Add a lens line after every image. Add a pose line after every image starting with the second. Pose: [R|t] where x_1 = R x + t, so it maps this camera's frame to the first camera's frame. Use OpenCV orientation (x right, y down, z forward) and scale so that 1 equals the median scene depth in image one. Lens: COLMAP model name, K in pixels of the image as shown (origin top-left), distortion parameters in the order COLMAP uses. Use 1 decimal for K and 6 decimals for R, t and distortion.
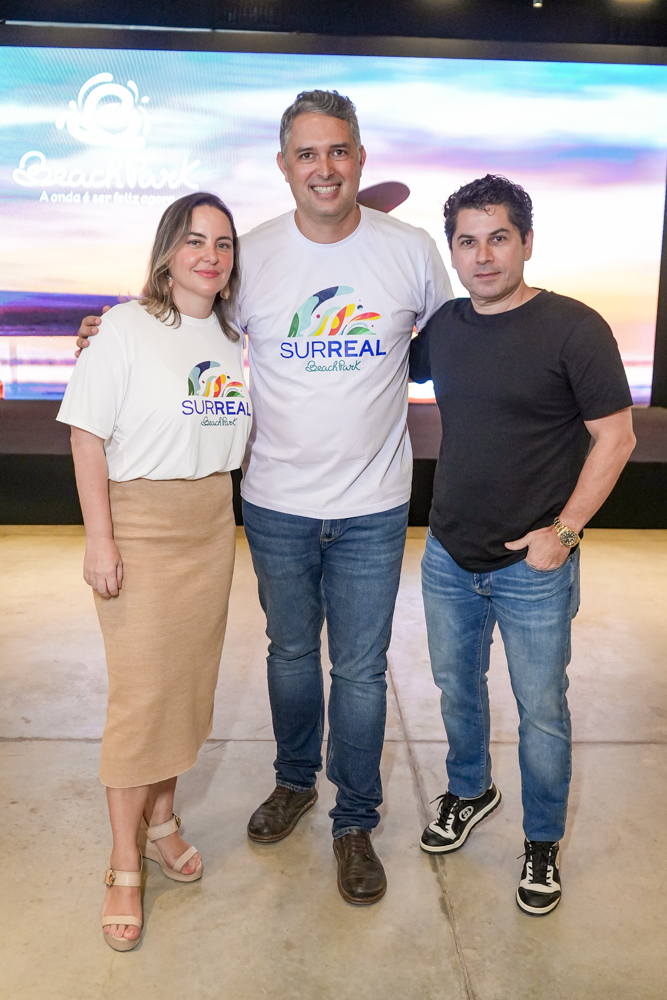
lens RADIAL K [[1110.7, 0, 333.5], [0, 1110.7, 500.0], [0, 0, 1]] dist [0.010744, 0.007695]
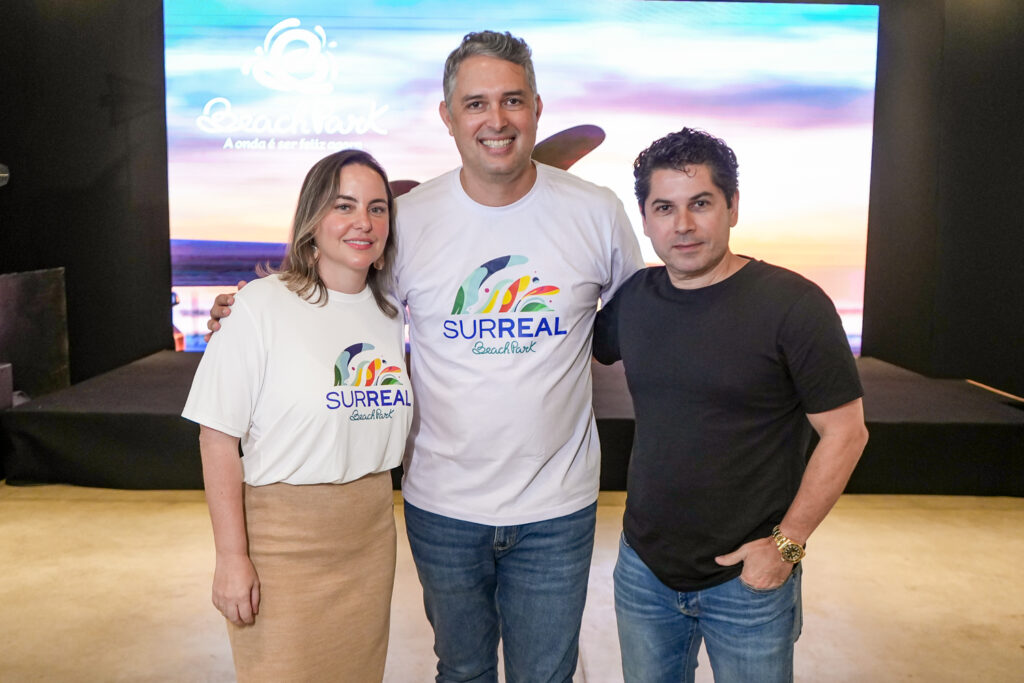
lens RADIAL K [[1047.6, 0, 512.0], [0, 1047.6, 341.5], [0, 0, 1]] dist [0.009054, 0.006852]
pose [[0.999482, -0.004829, -0.031821, 0.029159], [0.002672, 0.997716, -0.067489, -0.071497], [0.032075, 0.067369, 0.997212, 0.201070]]
